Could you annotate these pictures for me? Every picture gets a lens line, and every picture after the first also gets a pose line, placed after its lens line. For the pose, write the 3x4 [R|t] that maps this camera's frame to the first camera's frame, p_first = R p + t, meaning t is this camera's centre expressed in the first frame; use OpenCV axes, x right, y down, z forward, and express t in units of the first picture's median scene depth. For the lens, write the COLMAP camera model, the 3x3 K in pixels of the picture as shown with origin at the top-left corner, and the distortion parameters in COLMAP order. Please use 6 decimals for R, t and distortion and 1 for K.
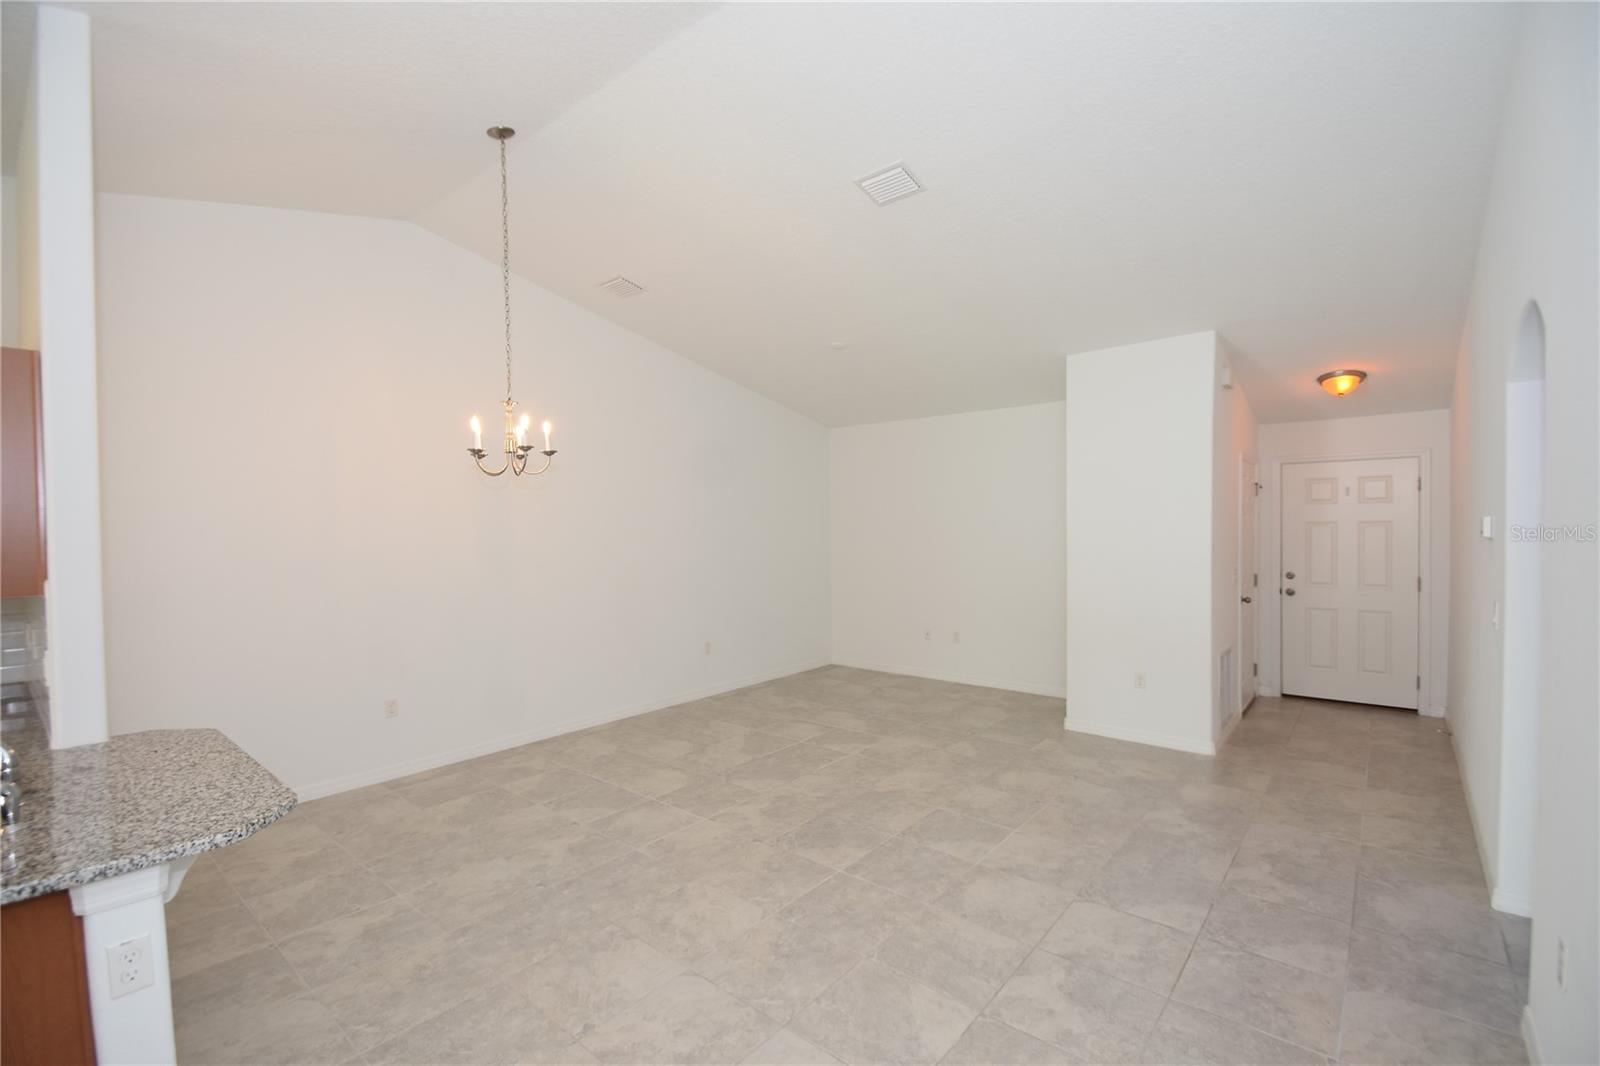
lens RADIAL K [[700.7, 0, 795.2], [0, 700.7, 540.5], [0, 0, 1]] dist [0.014022, -0.017254]
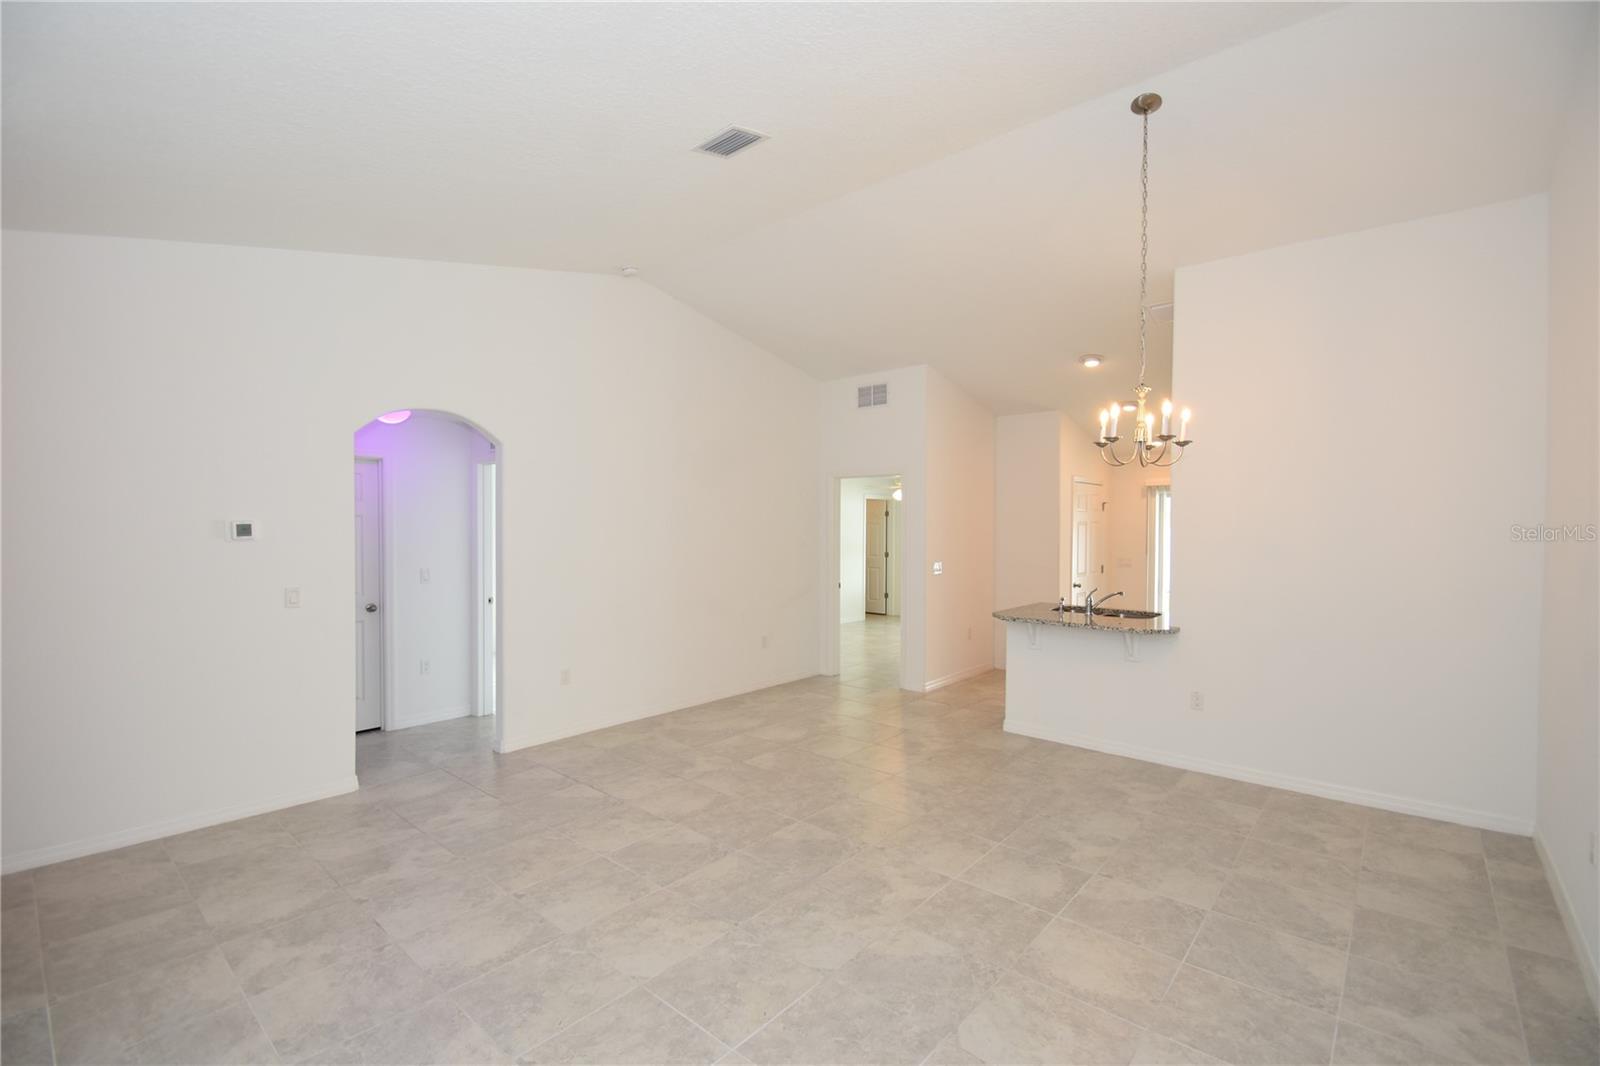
lens RADIAL K [[700.7, 0, 795.2], [0, 700.7, 540.5], [0, 0, 1]] dist [0.014022, -0.017254]
pose [[-0.999832, 0.009838, 0.015465, 0.036123], [0.010500, 0.999006, 0.043330, -0.031198], [-0.015023, 0.043486, -0.998941, 1.575974]]
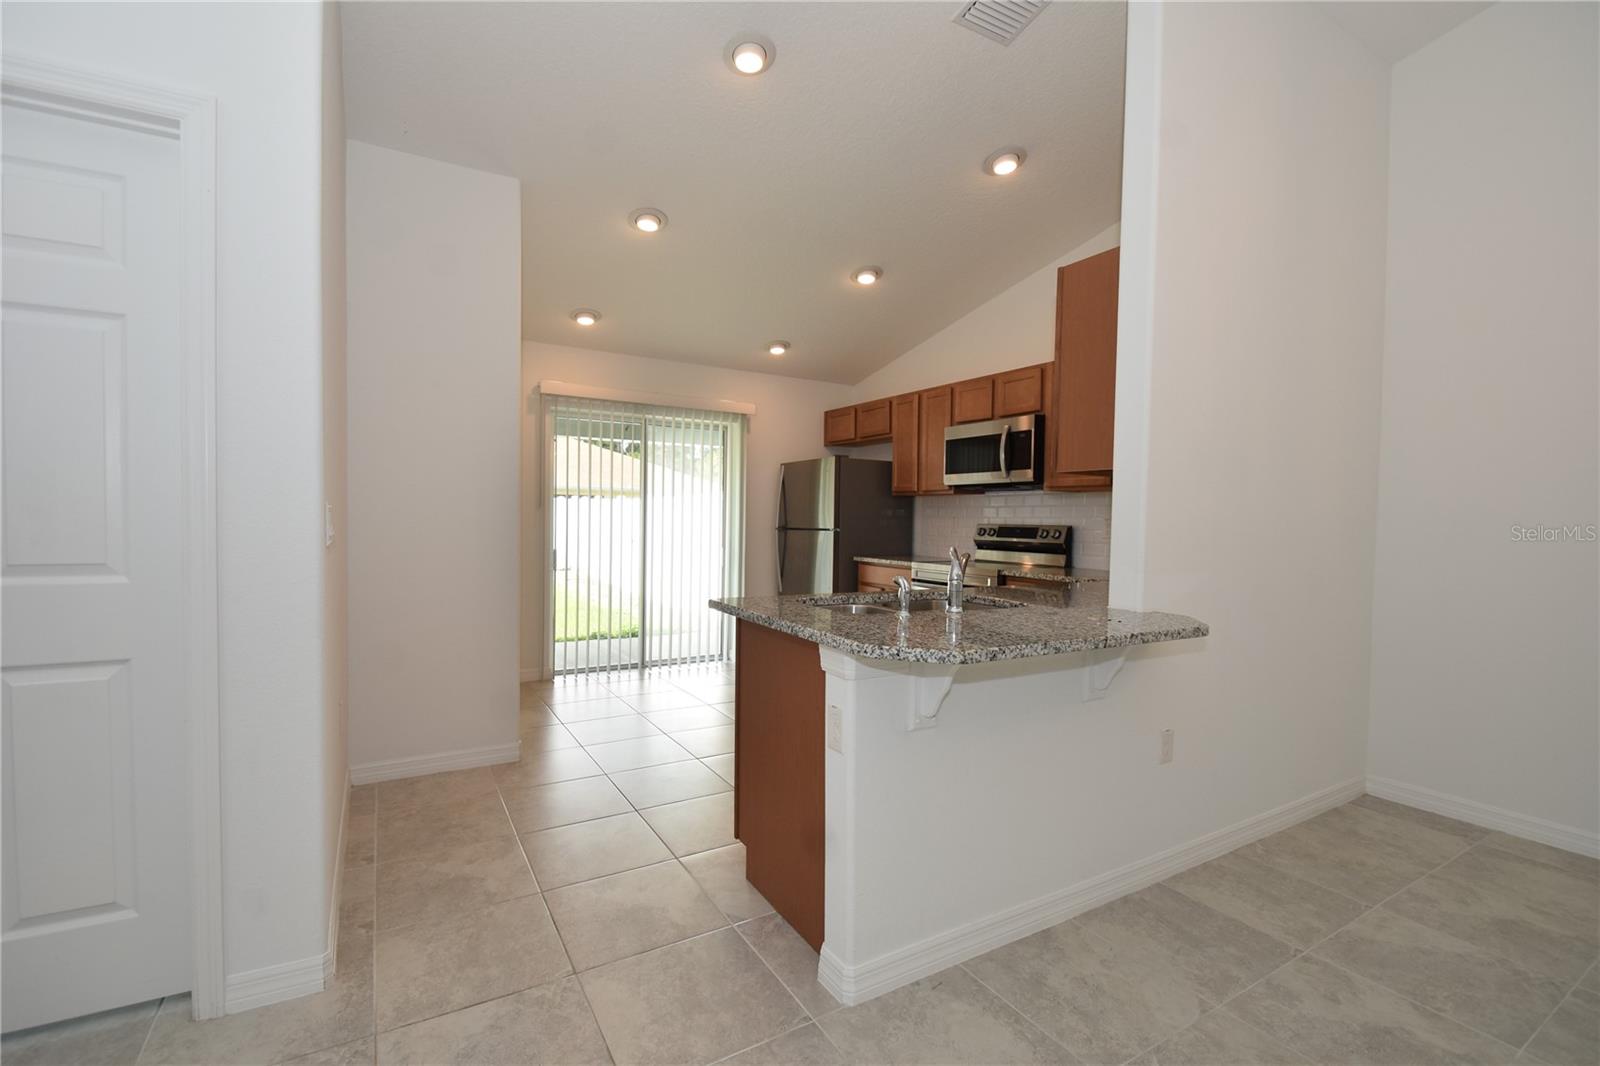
lens RADIAL K [[700.7, 0, 795.2], [0, 700.7, 540.5], [0, 0, 1]] dist [0.014022, -0.017254]
pose [[-0.328459, 0.040537, -0.943648, 0.067345], [-0.033202, 0.997966, 0.054427, 0.075987], [0.943935, 0.049208, -0.326445, 0.442953]]
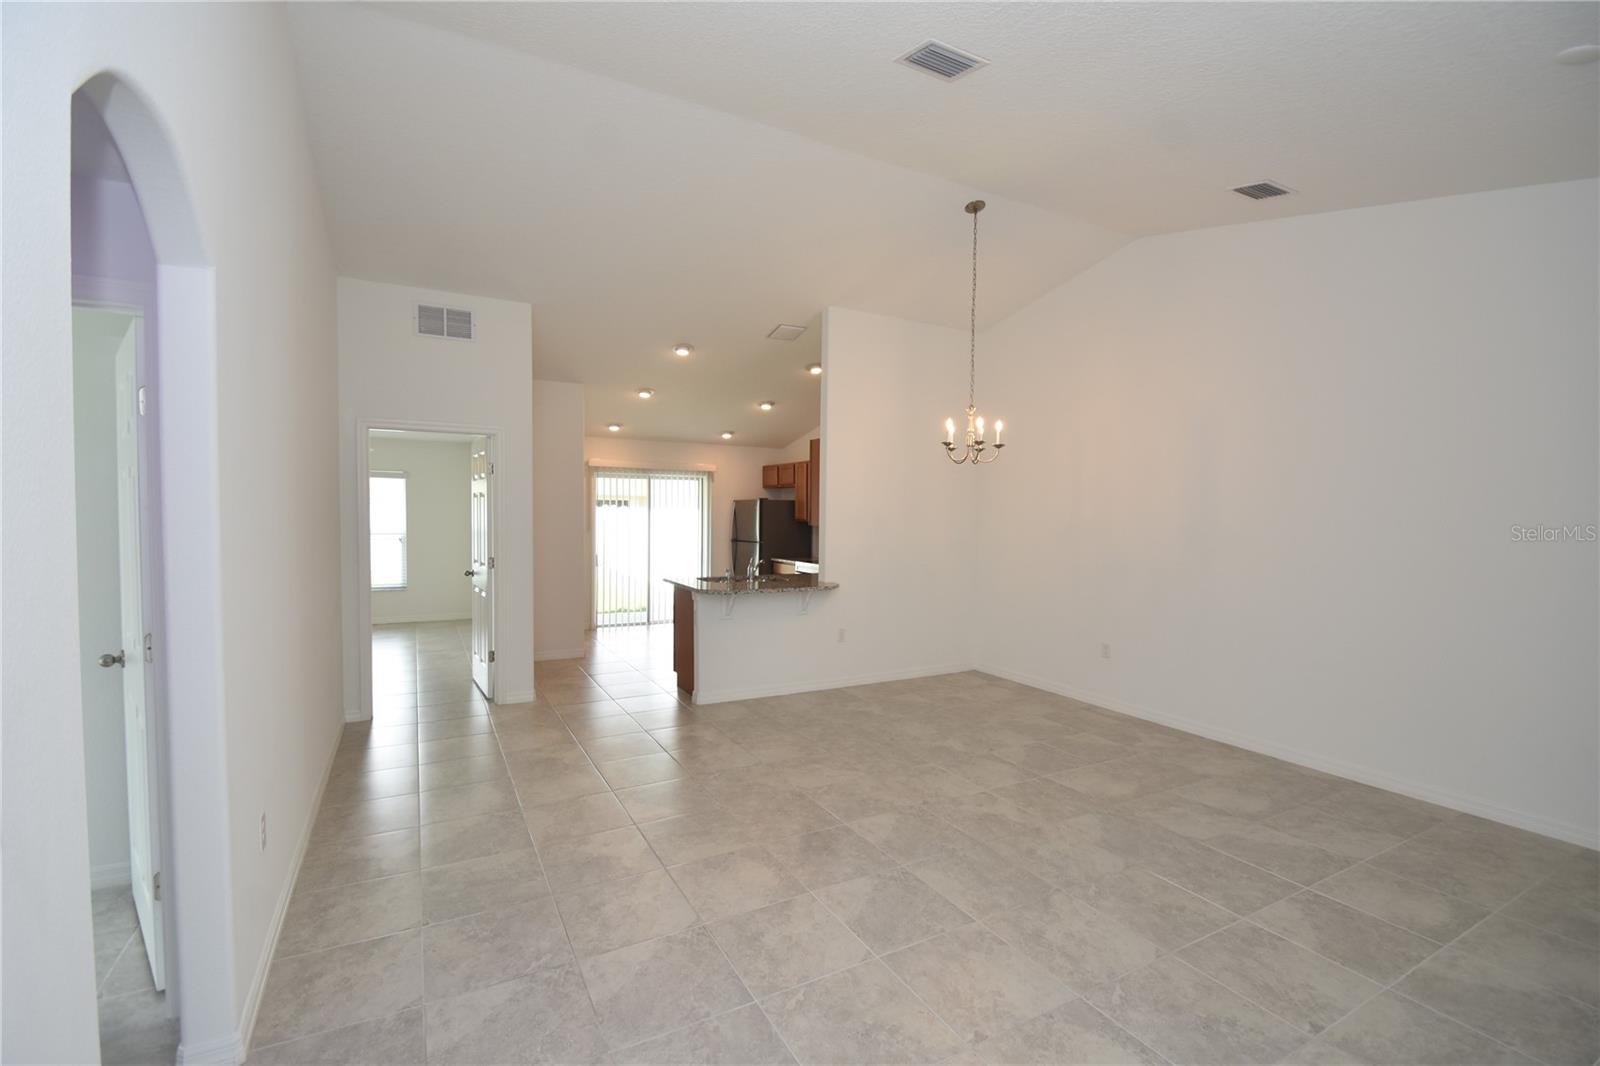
lens RADIAL K [[700.7, 0, 795.2], [0, 700.7, 540.5], [0, 0, 1]] dist [0.014022, -0.017254]
pose [[-0.362371, 0.047201, -0.930838, 0.780704], [-0.028789, 0.997673, 0.061797, -0.014697], [0.931589, 0.049191, -0.360169, 0.951491]]
